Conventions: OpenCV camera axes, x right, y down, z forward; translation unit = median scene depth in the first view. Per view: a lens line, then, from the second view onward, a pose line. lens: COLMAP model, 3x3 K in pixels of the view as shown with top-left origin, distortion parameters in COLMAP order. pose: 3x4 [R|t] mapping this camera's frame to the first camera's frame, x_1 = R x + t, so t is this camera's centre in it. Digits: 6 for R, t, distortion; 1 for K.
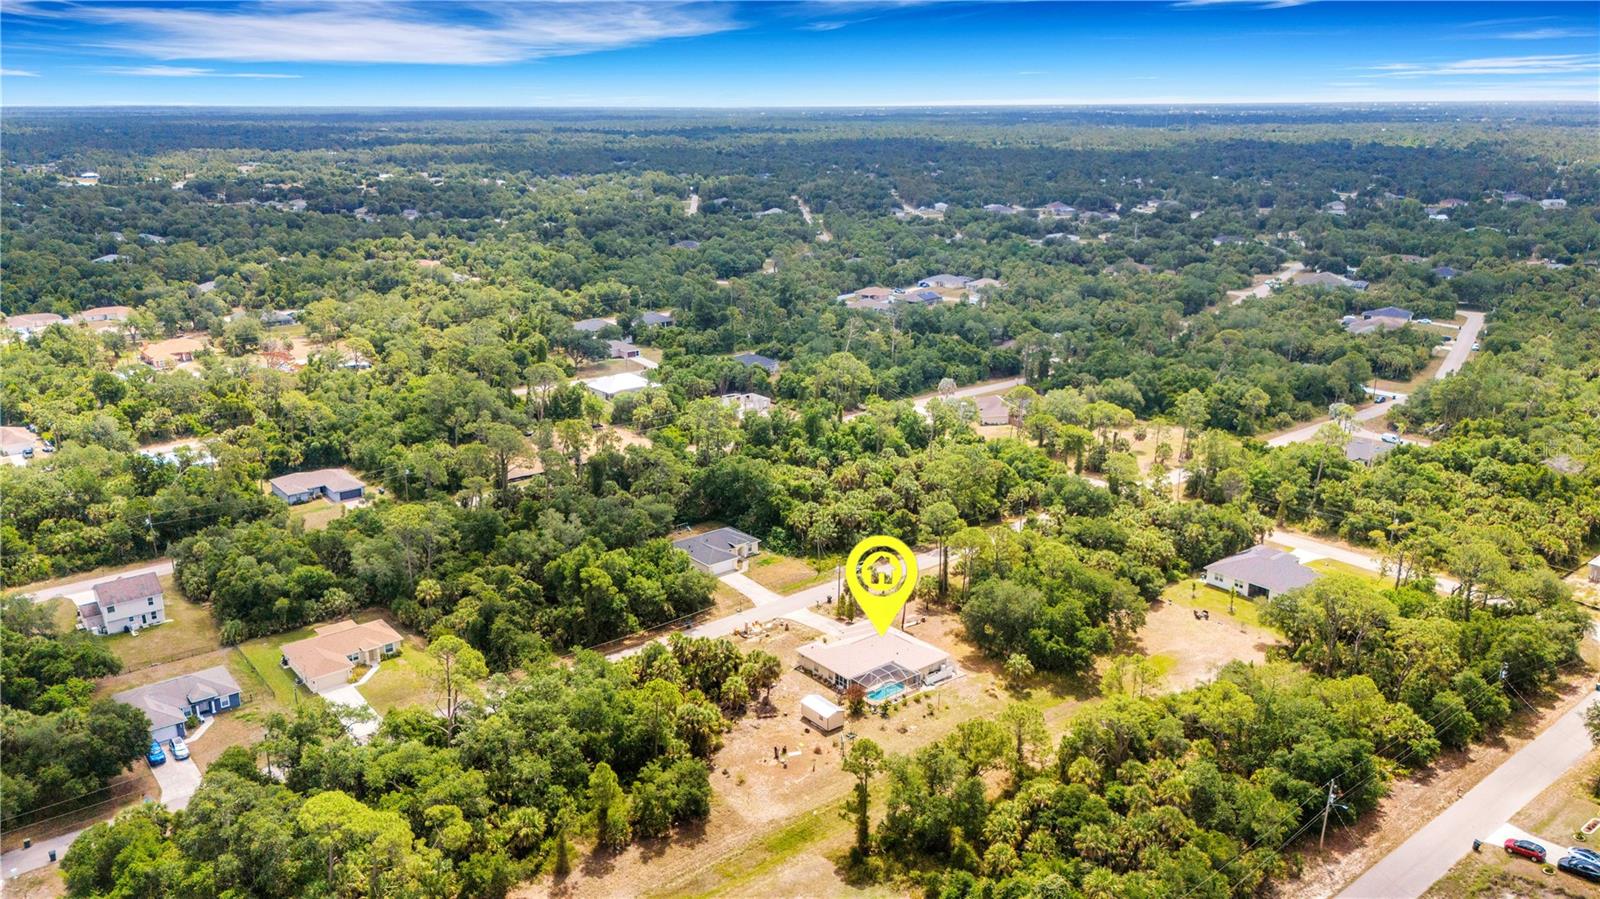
lens RADIAL K [[1173.5, 0, 796.7], [0, 1173.5, 464.1], [0, 0, 1]] dist [0.092505, -0.107686]
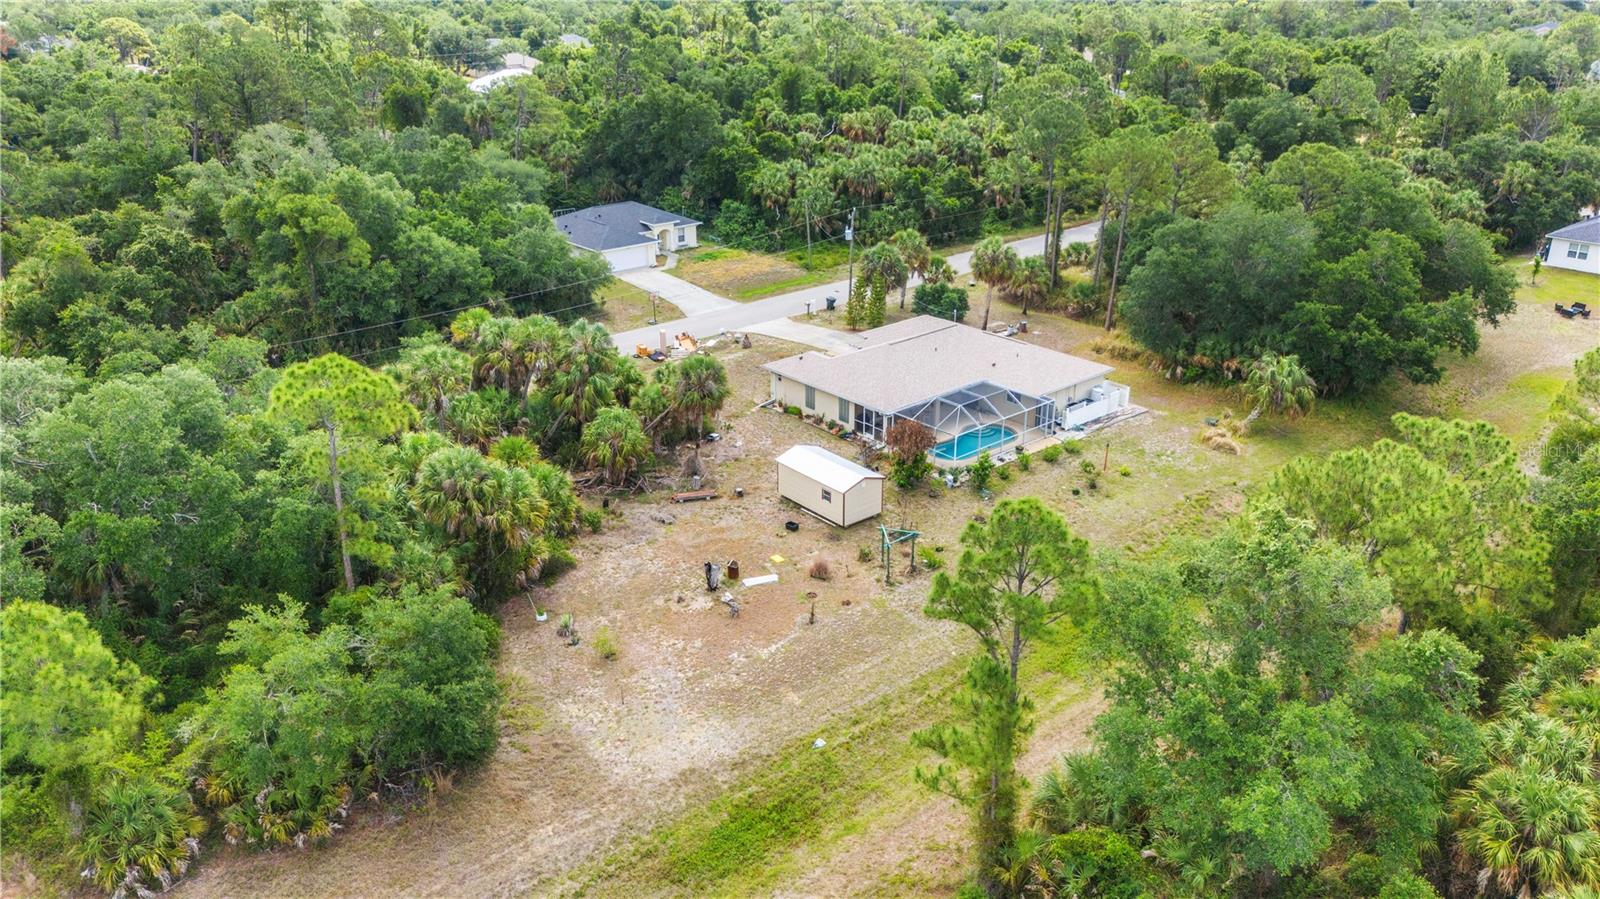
lens RADIAL K [[1173.5, 0, 796.7], [0, 1173.5, 464.1], [0, 0, 1]] dist [0.092505, -0.107686]
pose [[0.999752, -0.015382, 0.016103, 0.004146], [0.013501, 0.993723, 0.111051, 0.151386], [-0.017710, -0.110806, 0.993684, 0.571816]]
